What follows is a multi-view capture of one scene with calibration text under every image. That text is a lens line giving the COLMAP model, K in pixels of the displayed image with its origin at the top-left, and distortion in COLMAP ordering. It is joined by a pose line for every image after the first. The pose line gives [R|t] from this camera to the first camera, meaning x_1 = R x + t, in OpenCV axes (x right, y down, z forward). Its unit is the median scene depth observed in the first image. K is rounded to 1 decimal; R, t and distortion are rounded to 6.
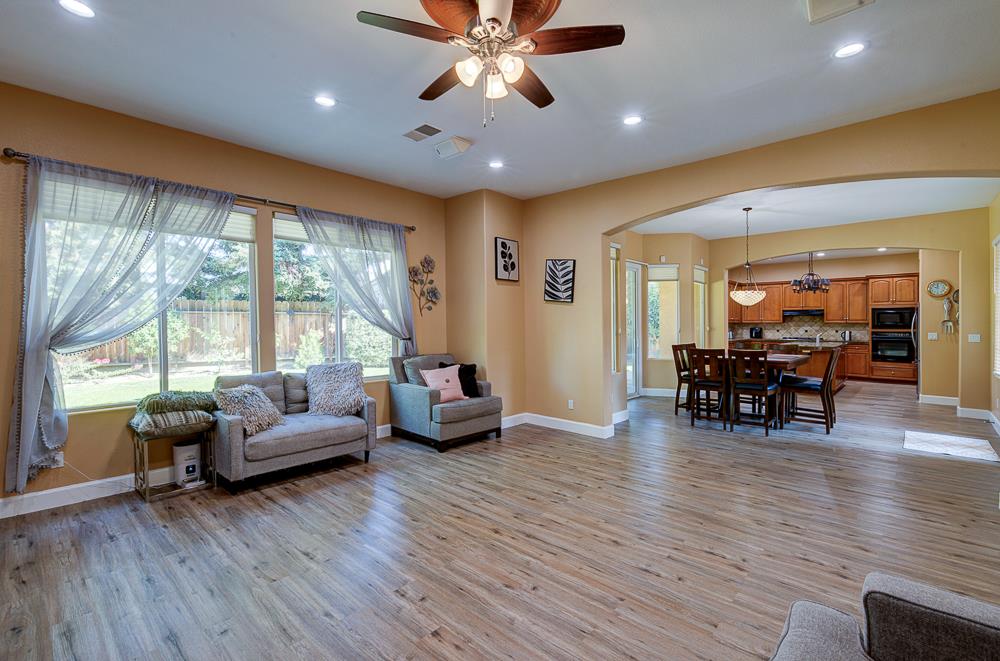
lens RADIAL K [[442.3, 0, 478.8], [0, 442.3, 325.3], [0, 0, 1]] dist [-0.000801, 0.000170]
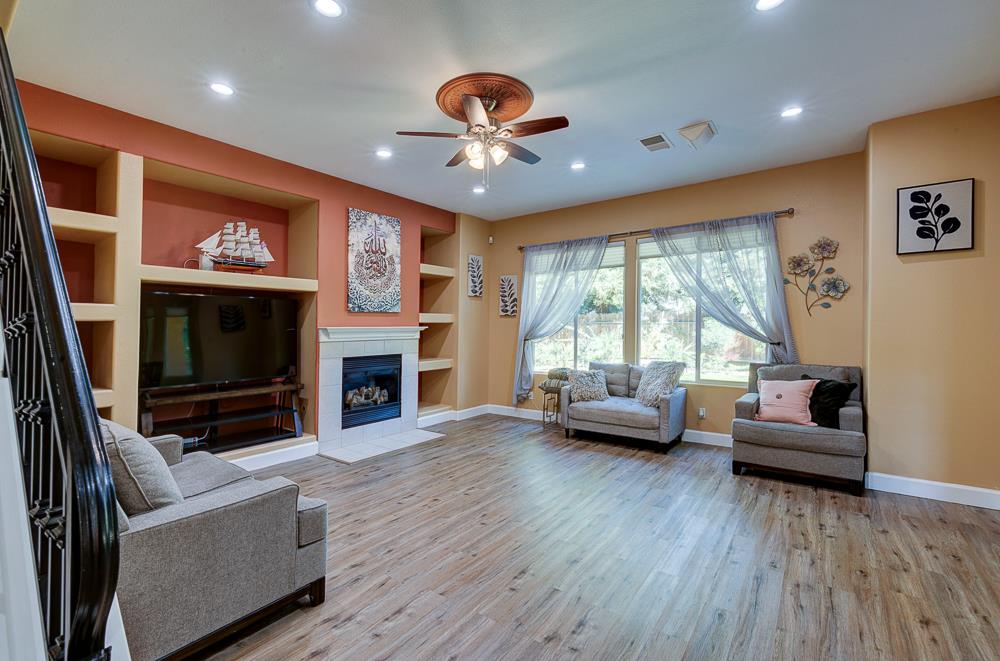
lens RADIAL K [[425.2, 0, 487.6], [0, 425.2, 321.7], [0, 0, 1]] dist [0.000200, 0.000157]
pose [[0.130837, -0.014978, -0.991291, 0.639304], [-0.000950, 0.999884, -0.015233, 0.001518], [0.991403, 0.002935, 0.130808, 0.381271]]
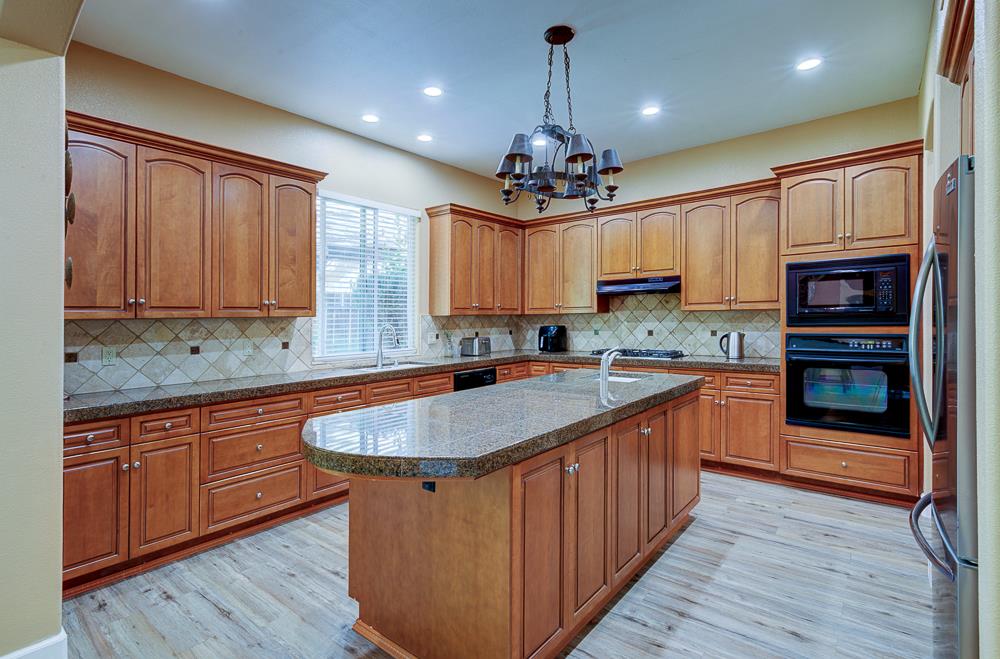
lens RADIAL K [[483.7, 0, 500.2], [0, 483.7, 318.4], [0, 0, 1]] dist [-0.000361, 0.000865]
pose [[0.994755, -0.017369, 0.100801, 1.217620], [0.017720, 0.999840, -0.002586, -0.001845], [-0.100740, 0.004359, 0.994903, 1.257781]]
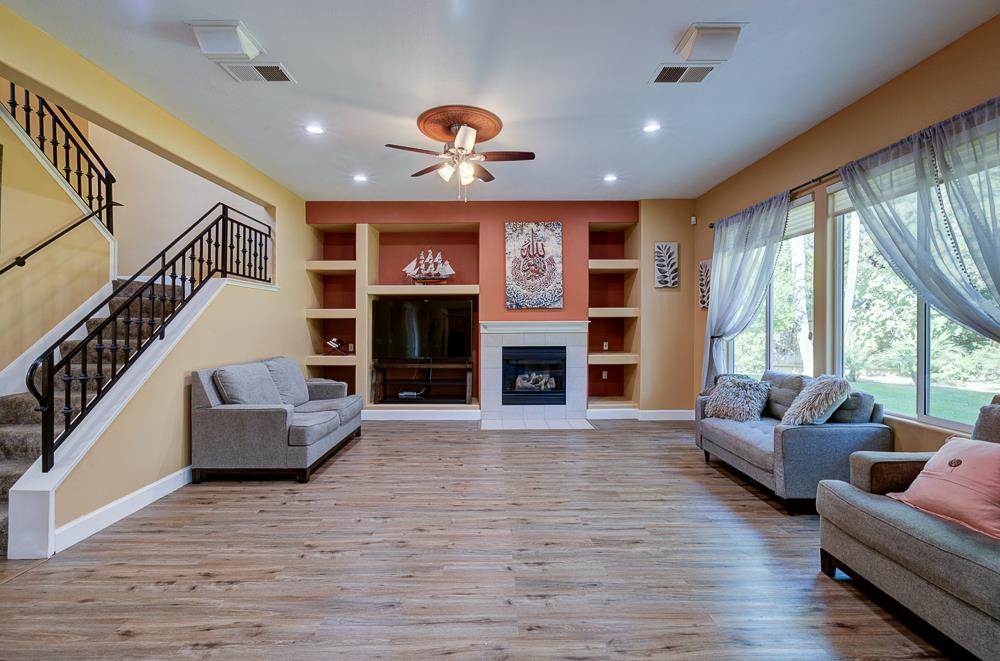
lens RADIAL K [[421.1, 0, 501.0], [0, 421.1, 318.1], [0, 0, 1]] dist [0.000501, 0.000338]
pose [[-0.681215, -0.006306, -0.732056, 0.497098], [-0.002851, 0.999978, -0.005960, -0.003058], [0.732078, -0.001973, -0.681218, 0.989324]]
